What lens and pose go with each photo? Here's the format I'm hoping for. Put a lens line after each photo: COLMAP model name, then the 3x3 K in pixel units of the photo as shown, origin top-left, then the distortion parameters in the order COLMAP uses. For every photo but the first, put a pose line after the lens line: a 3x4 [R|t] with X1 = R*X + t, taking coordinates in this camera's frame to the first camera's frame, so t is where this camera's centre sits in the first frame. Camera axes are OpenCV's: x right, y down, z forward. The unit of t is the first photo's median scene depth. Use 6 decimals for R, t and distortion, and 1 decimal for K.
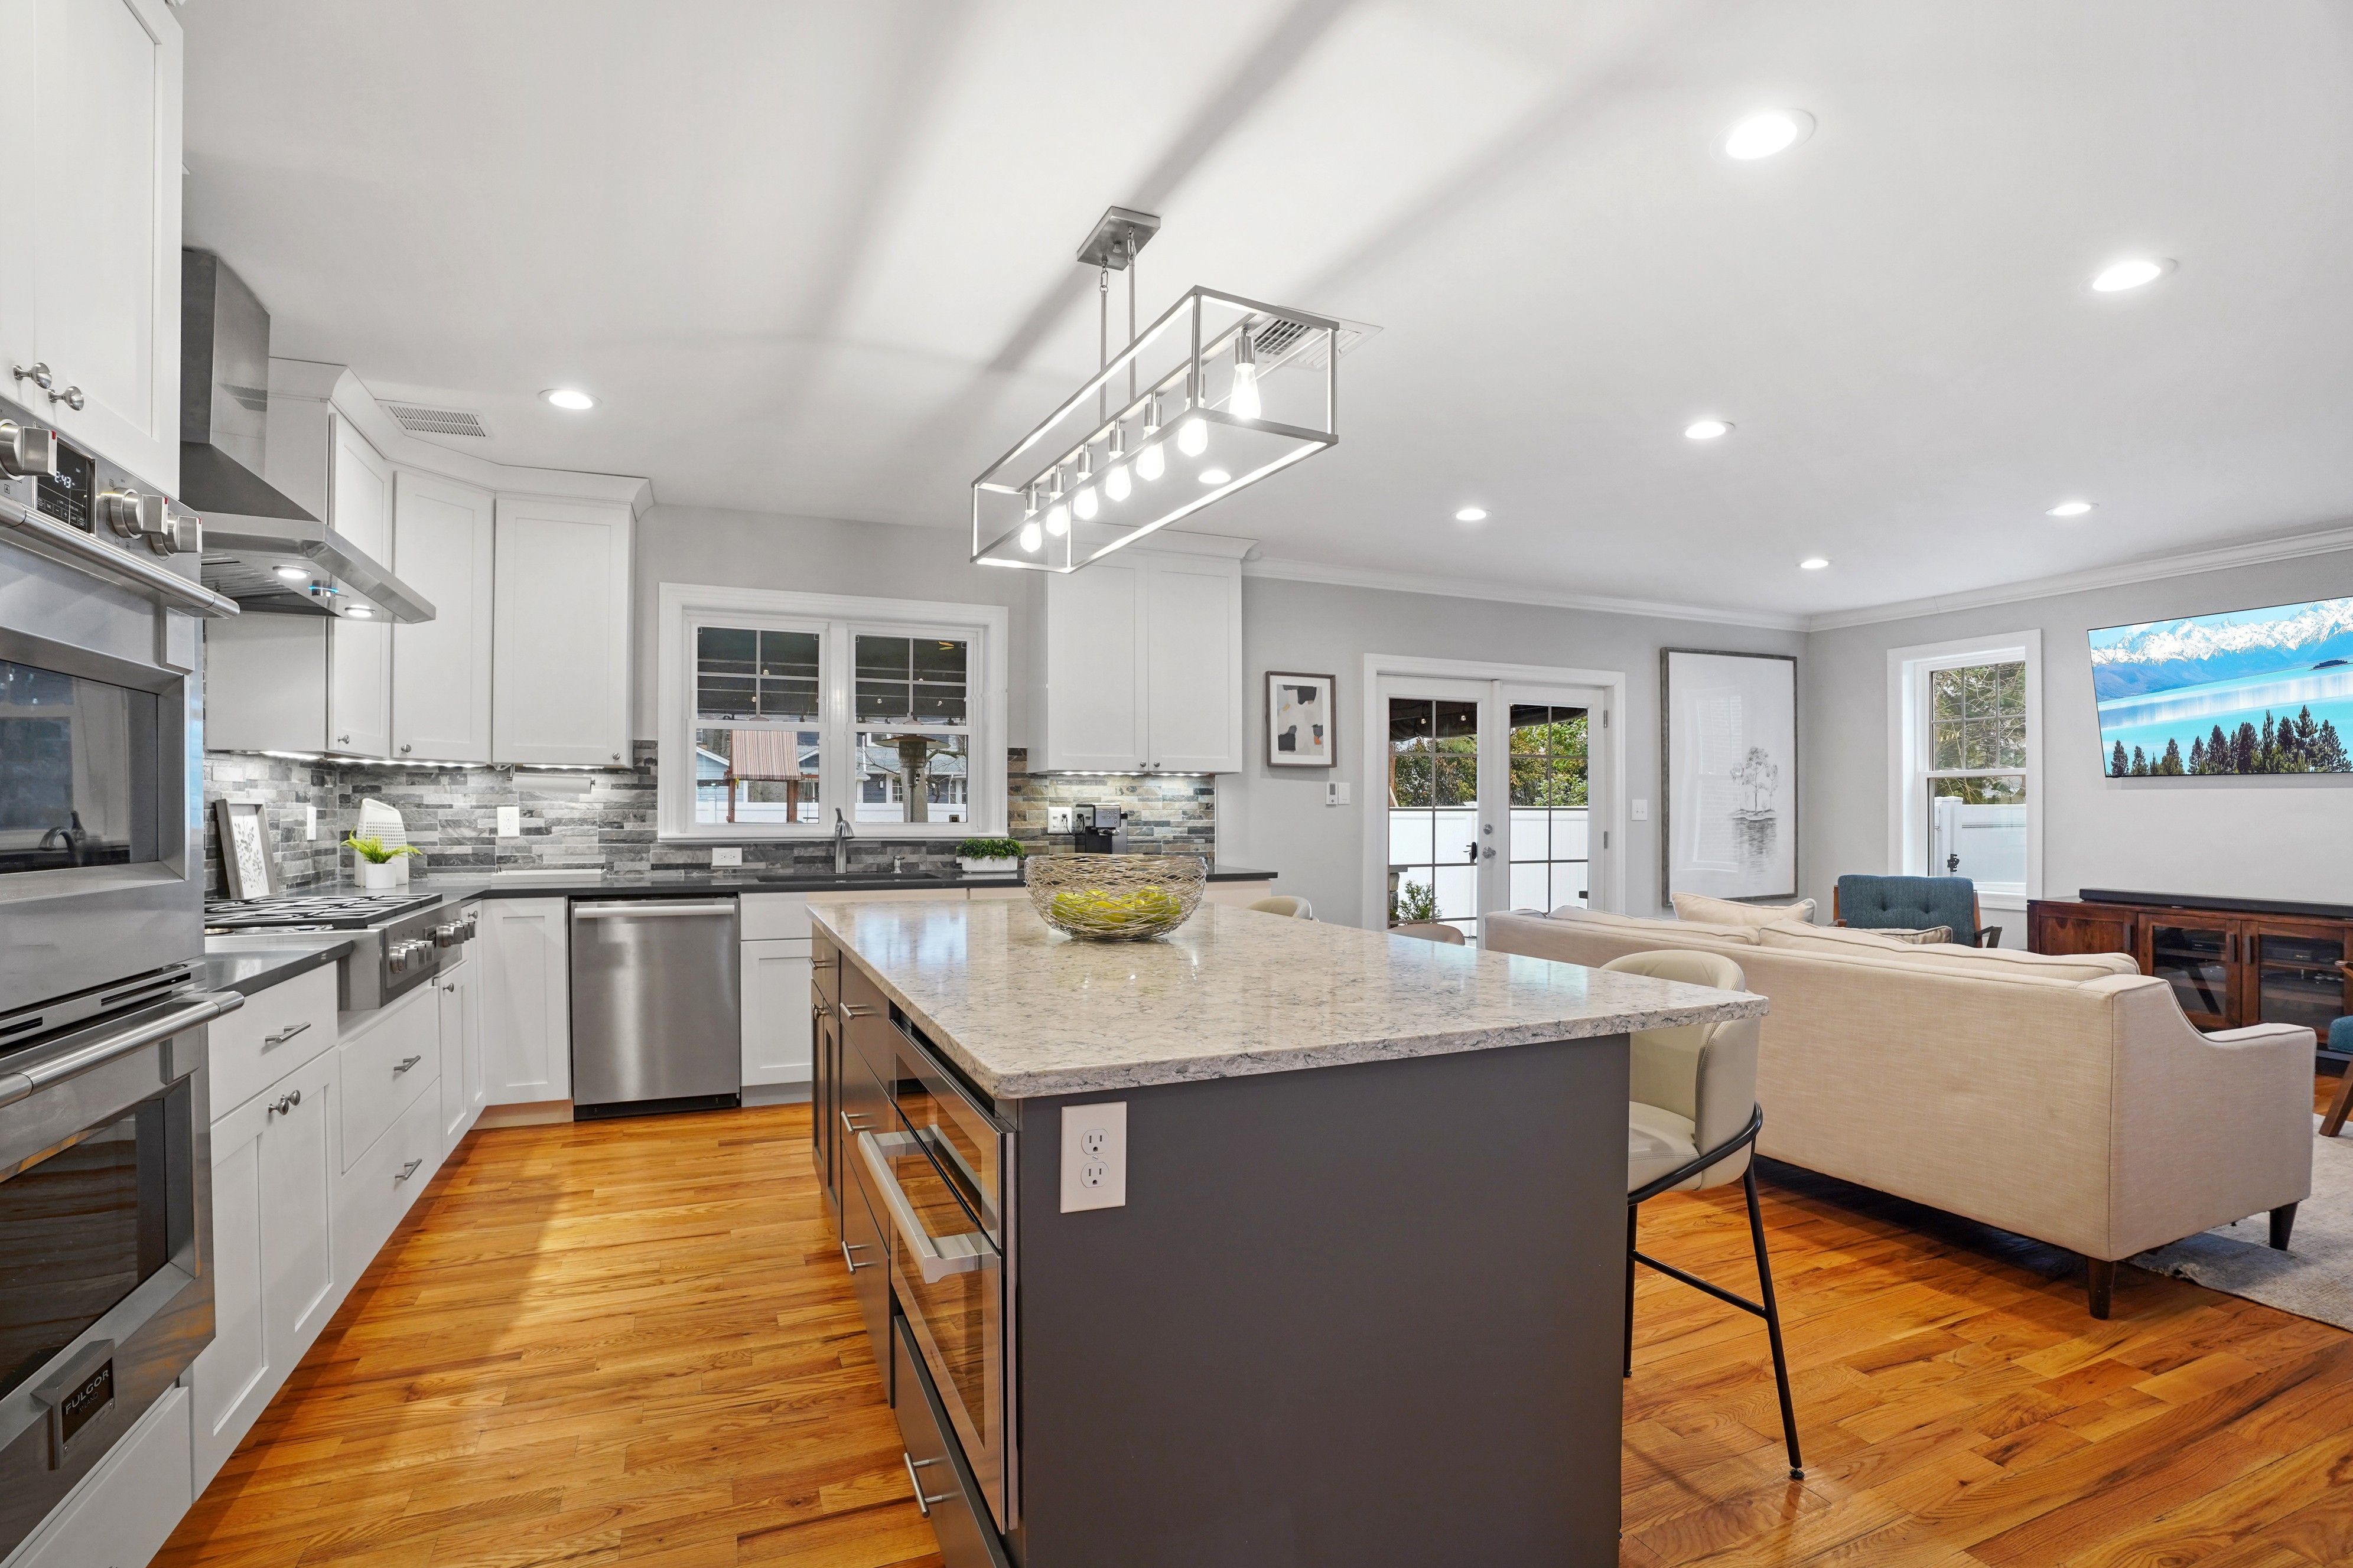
lens RADIAL K [[1048.9, 0, 1176.5], [0, 1048.9, 784.0], [0, 0, 1]] dist [-0.063135, 0.022763]
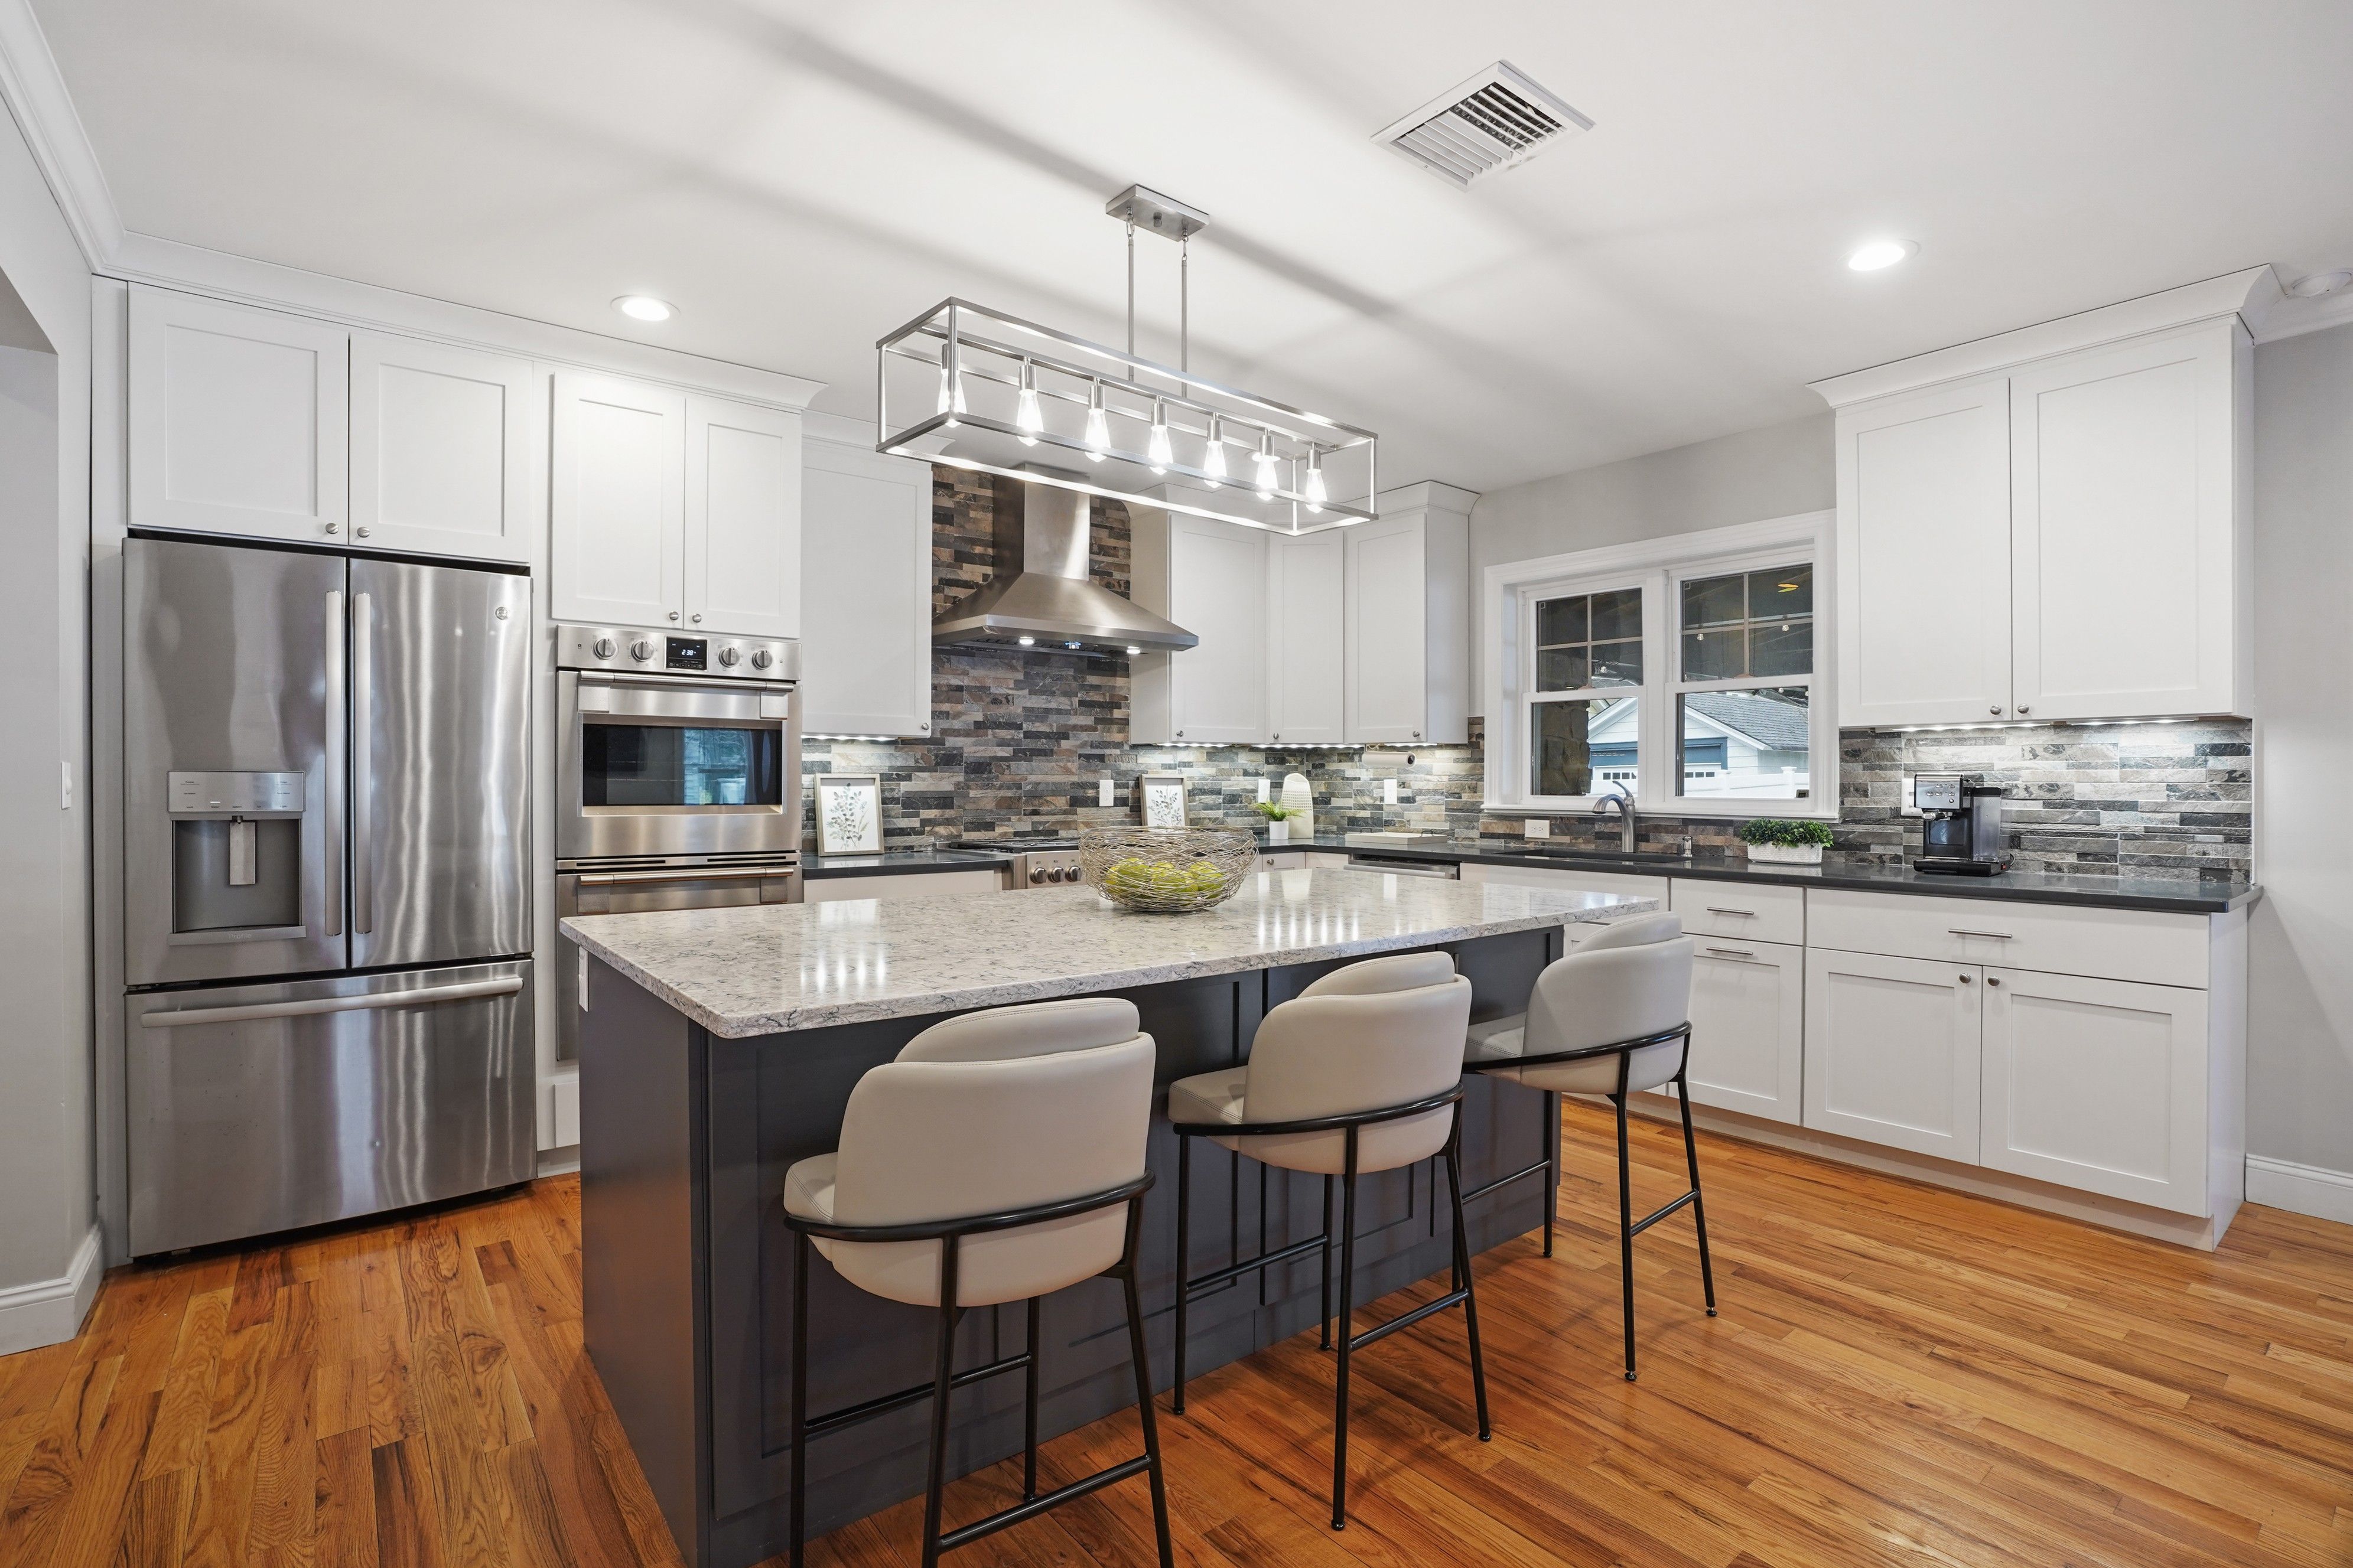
lens RADIAL K [[1150.9, 0, 1223.1], [0, 1150.9, 782.6], [0, 0, 1]] dist [-0.004133, 0.000414]
pose [[0.304019, 0.001807, -0.952664, 0.518467], [0.021687, 0.999726, 0.008817, 0.009091], [0.952419, -0.023341, 0.303897, 0.365454]]
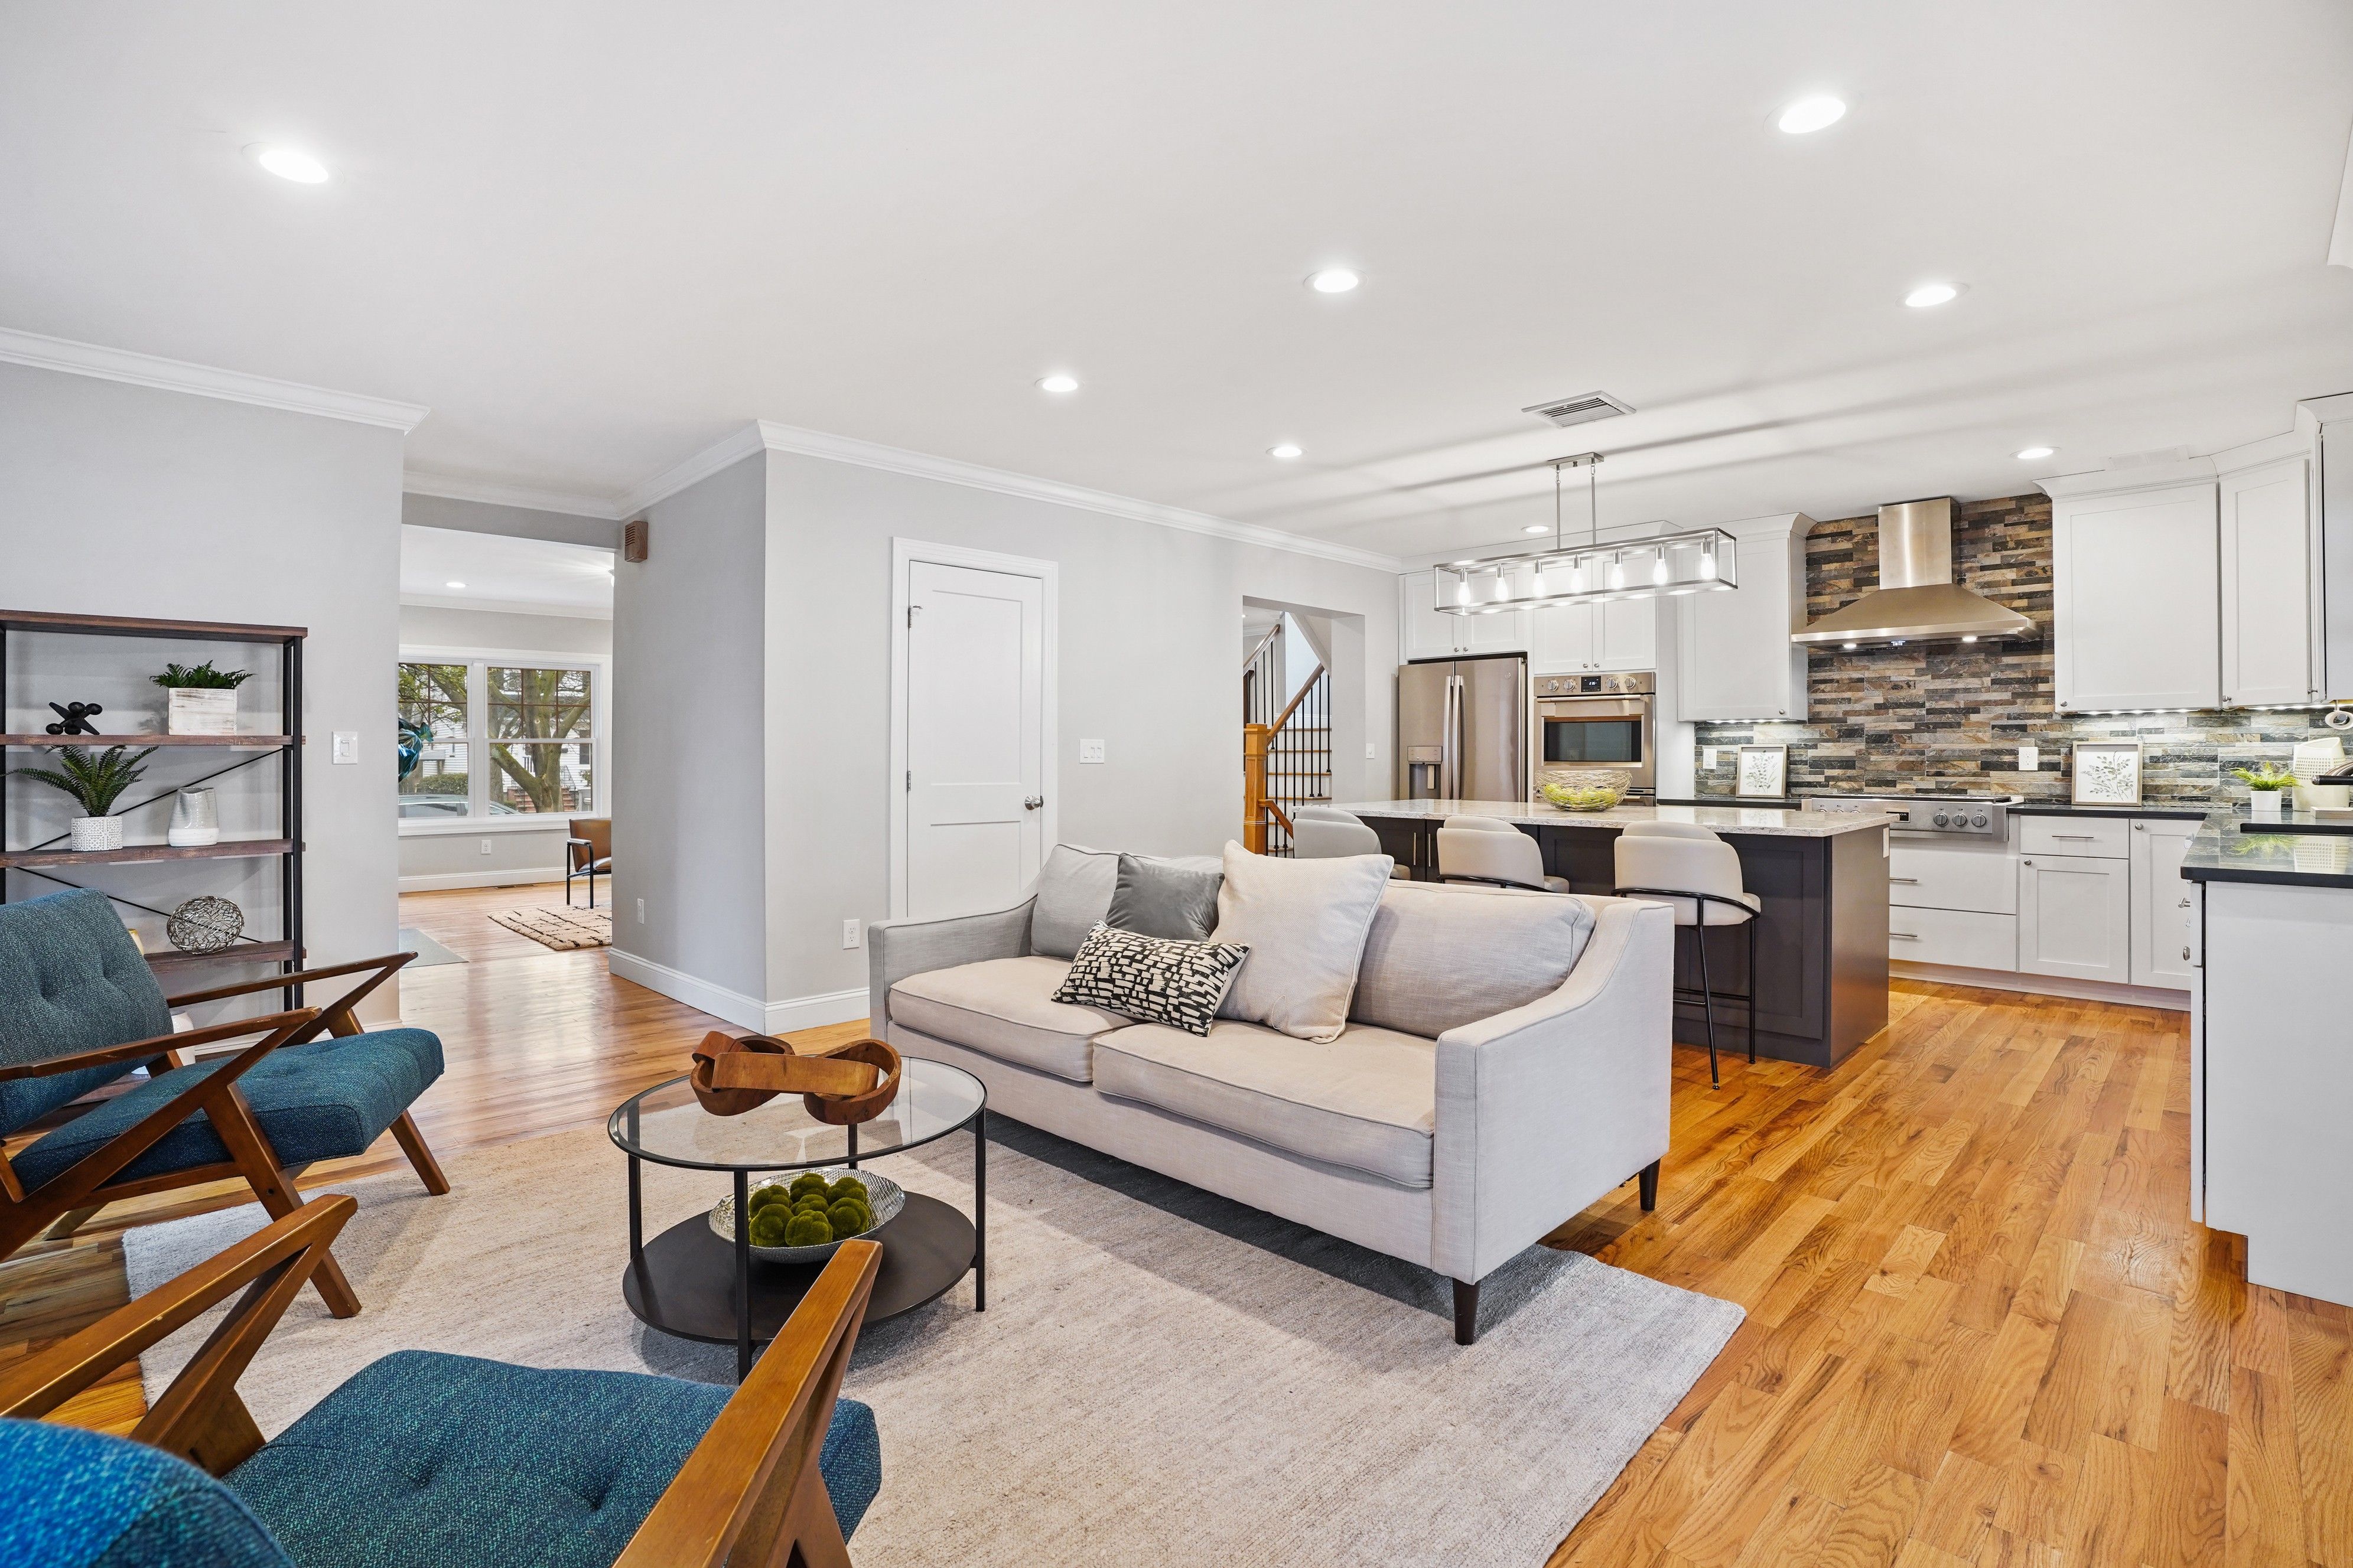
lens RADIAL K [[1116.0, 0, 1169.3], [0, 1116.0, 746.6], [0, 0, 1]] dist [-0.053479, 0.026663]
pose [[-0.918727, -0.004207, -0.394872, 0.751146], [0.008538, 0.999498, -0.030515, 0.041705], [0.394802, -0.031406, -0.918229, 1.324752]]
